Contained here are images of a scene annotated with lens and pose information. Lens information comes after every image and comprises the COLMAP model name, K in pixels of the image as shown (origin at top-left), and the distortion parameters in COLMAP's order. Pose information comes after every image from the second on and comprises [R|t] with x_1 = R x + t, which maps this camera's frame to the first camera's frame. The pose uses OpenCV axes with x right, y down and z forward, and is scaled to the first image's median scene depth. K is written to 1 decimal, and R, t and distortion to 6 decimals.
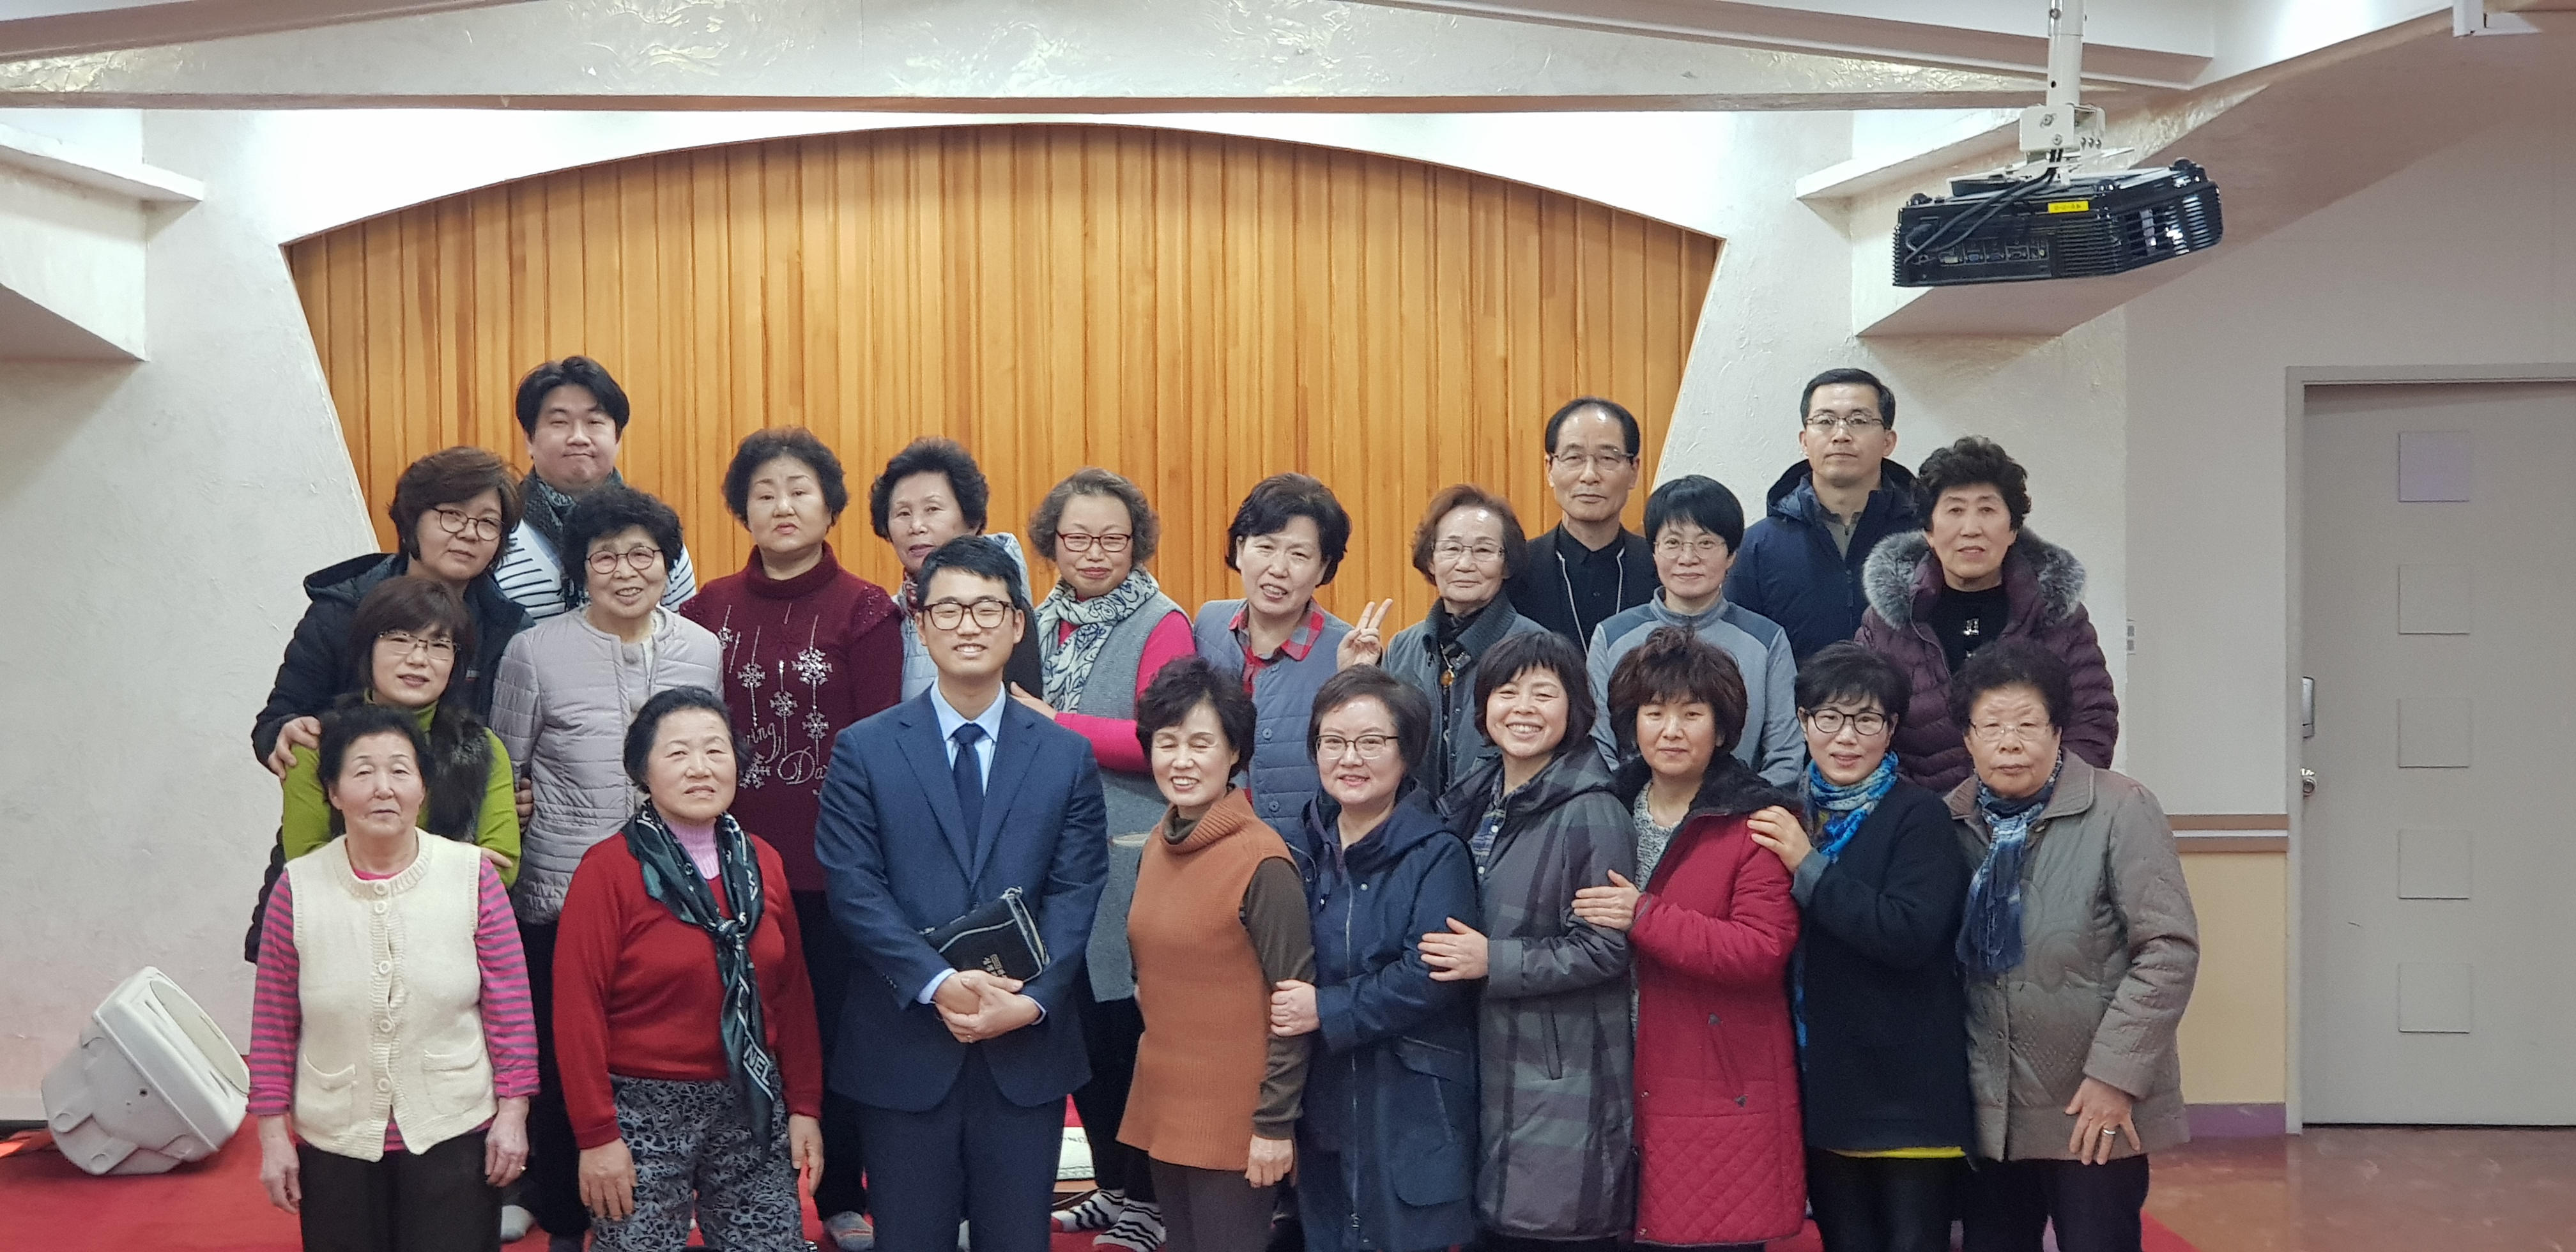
lens RADIAL K [[4069.6, 0, 1351.6], [0, 4069.6, 535.3], [0, 0, 1]] dist [-0.005057, 0.000000]
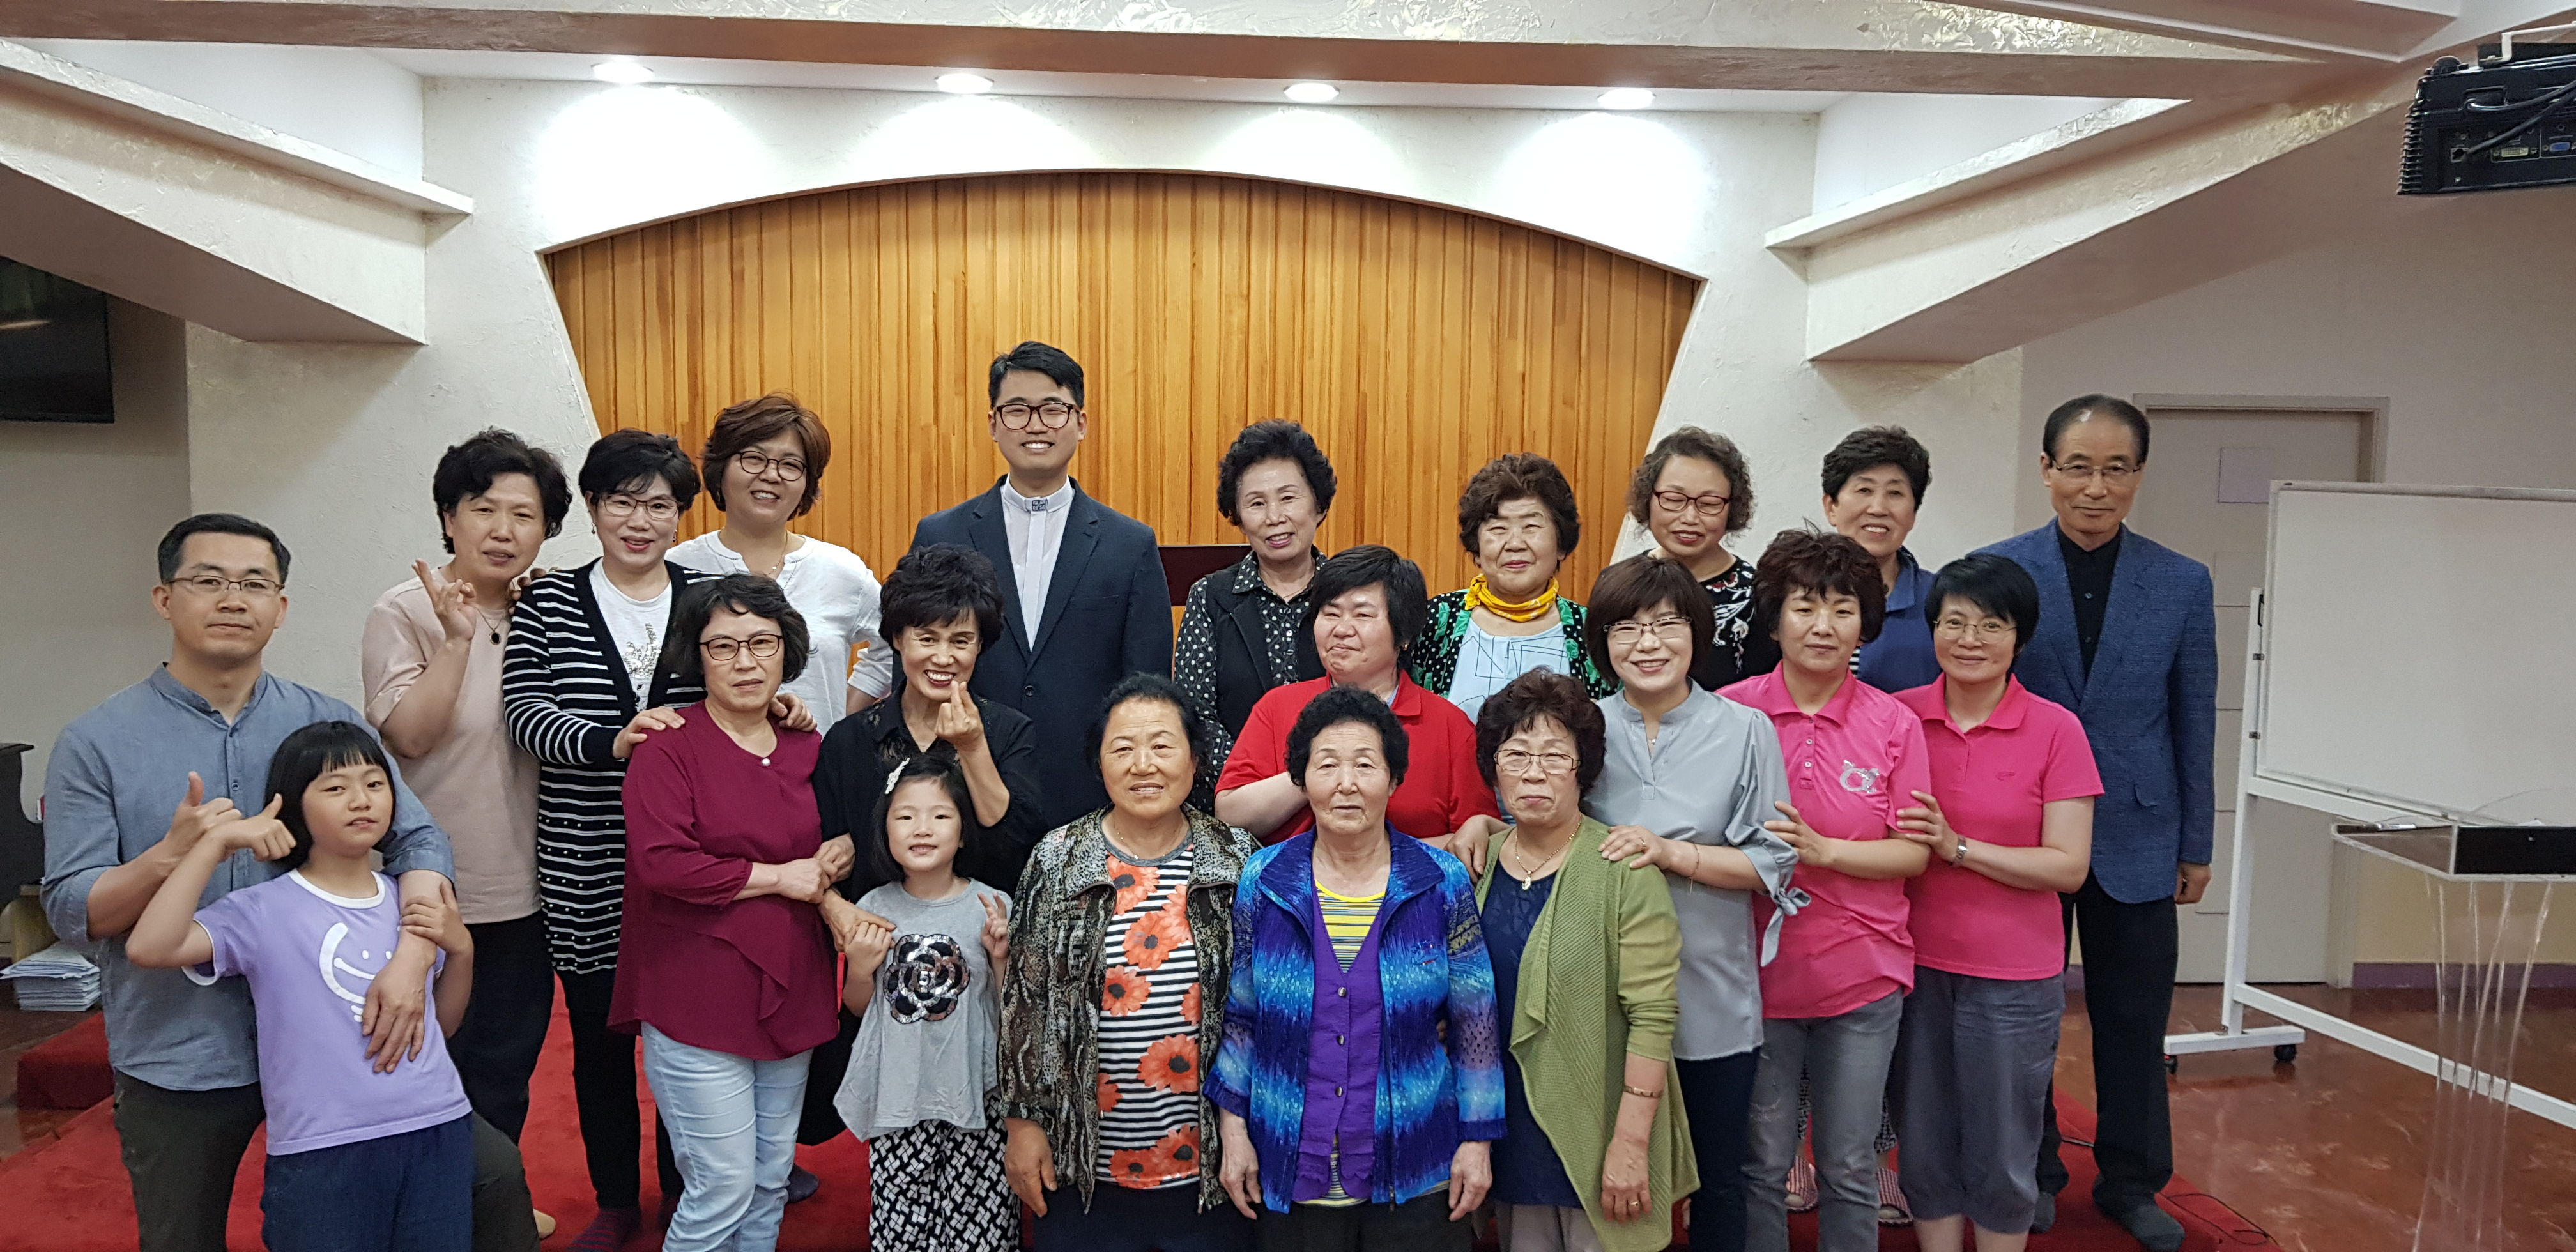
lens RADIAL K [[2050.2, 0, 1289.3], [0, 2050.2, 670.6], [0, 0, 1]] dist [0.062460, -0.126732]
pose [[0.999634, 0.025005, -0.010279, -0.026433], [-0.024050, 0.996138, 0.084445, -0.003619], [0.012351, -0.084167, 0.996375, 0.360928]]
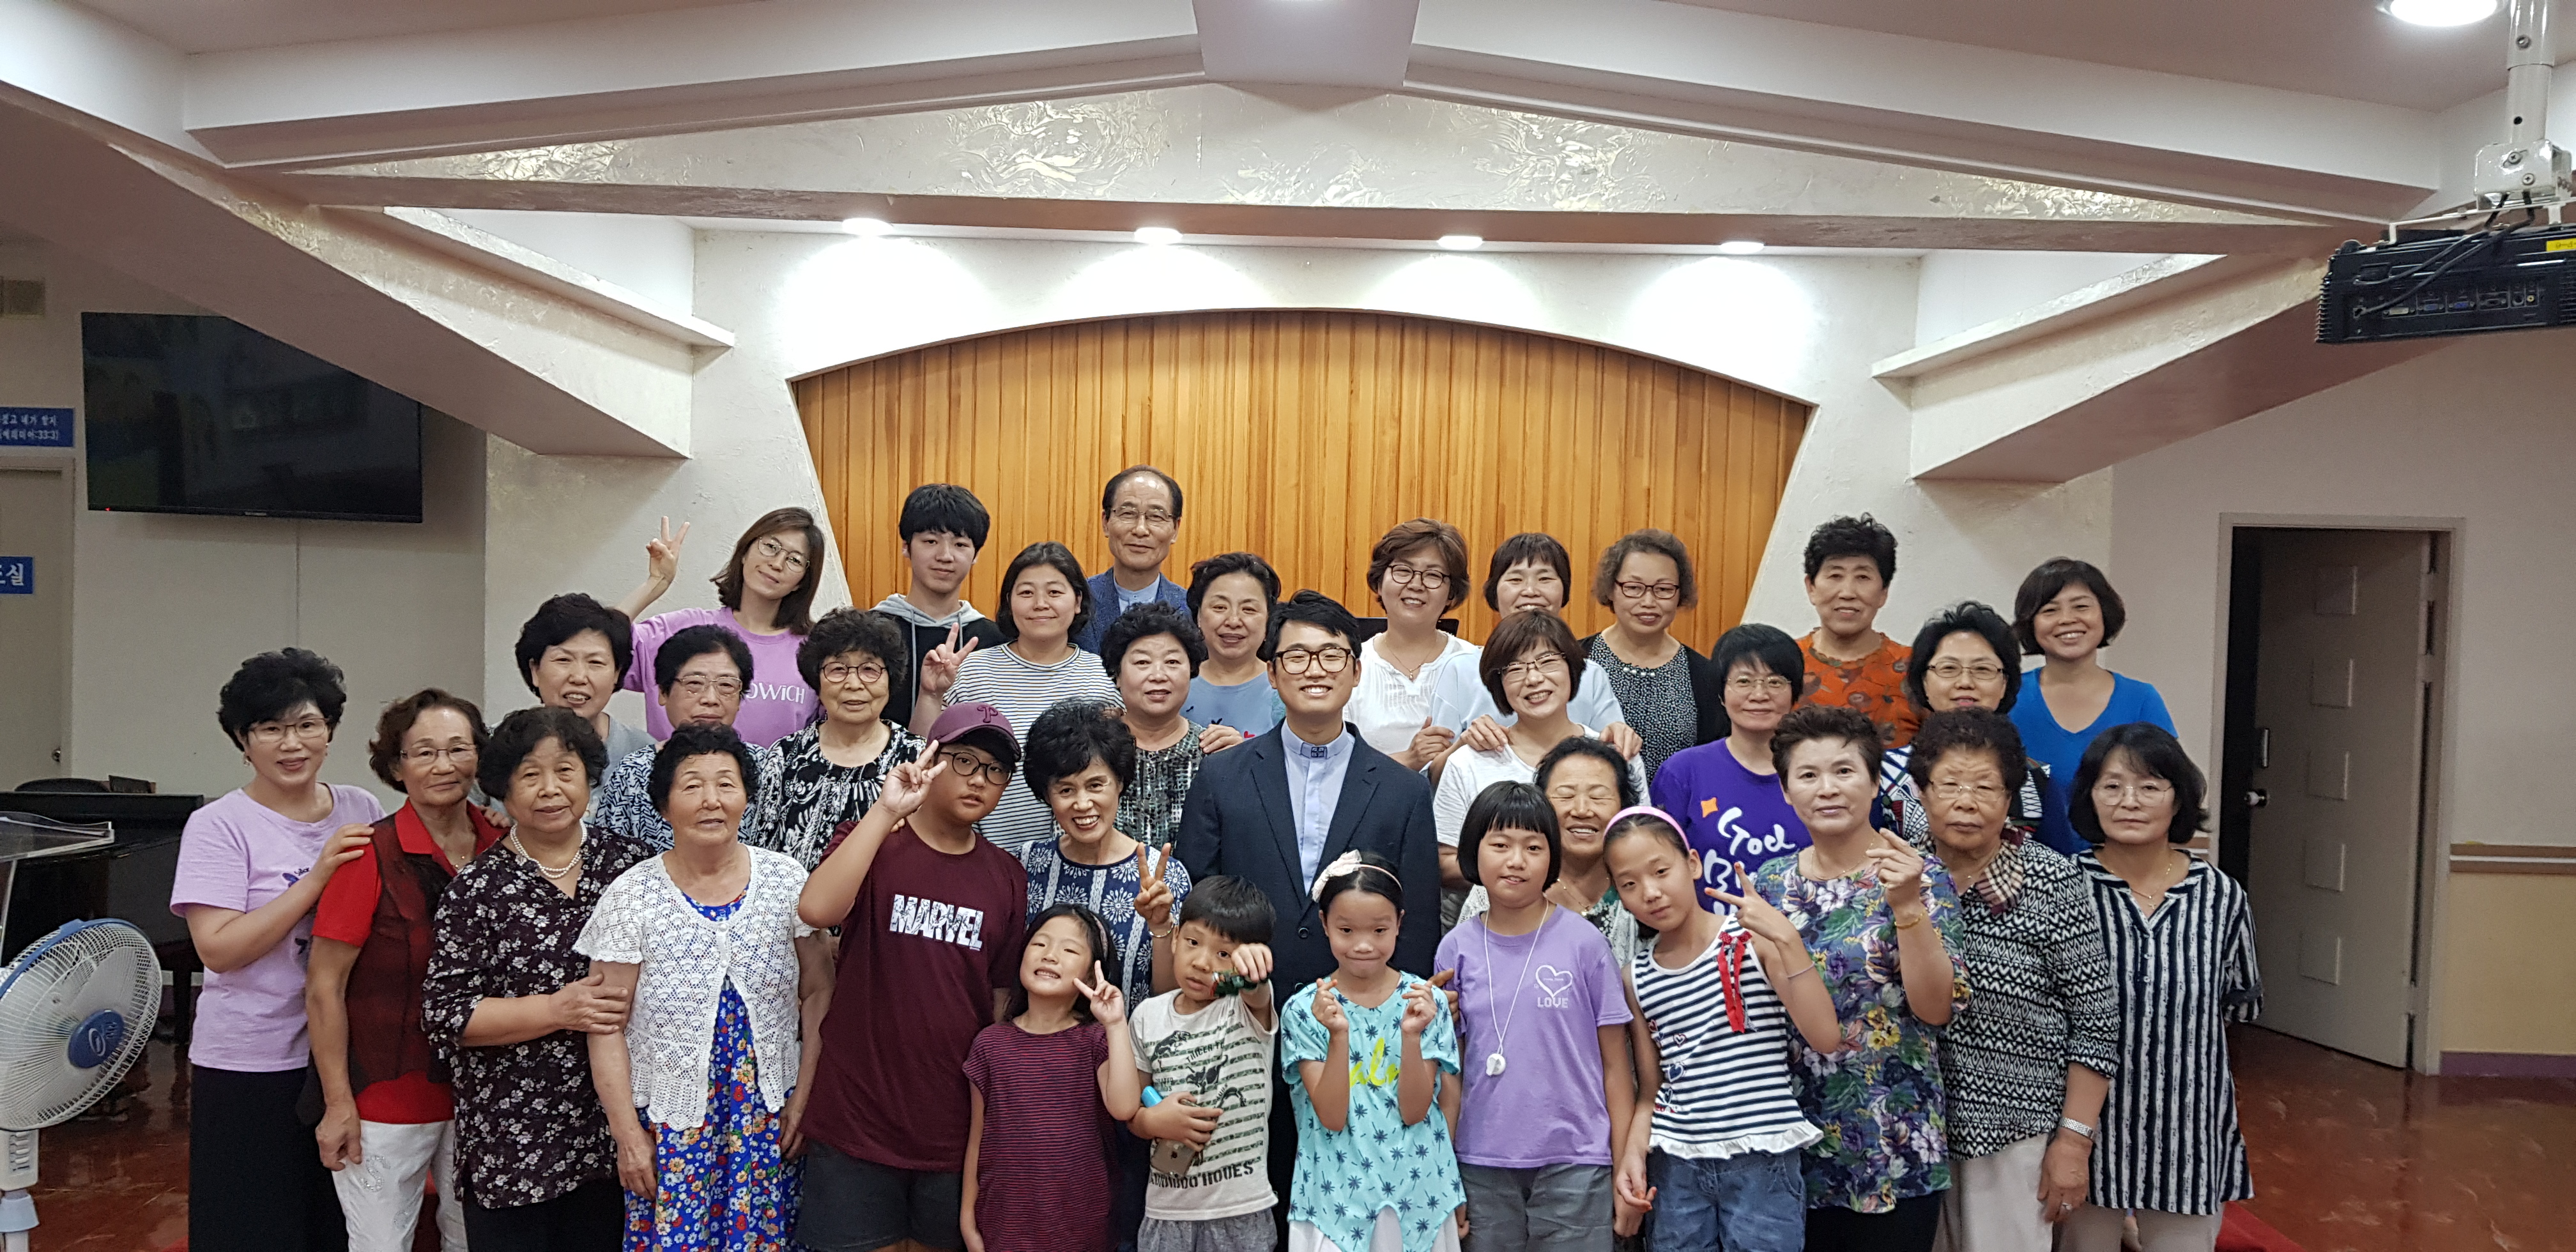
lens RADIAL K [[2050.2, 0, 1250.1], [0, 2050.2, 678.2], [0, 0, 1]] dist [0.062460, -0.126732]
pose [[0.995355, 0.038206, -0.088365, -0.033970], [-0.035593, 0.998886, 0.030967, 0.004621], [0.089450, -0.027678, 0.995607, 0.287620]]
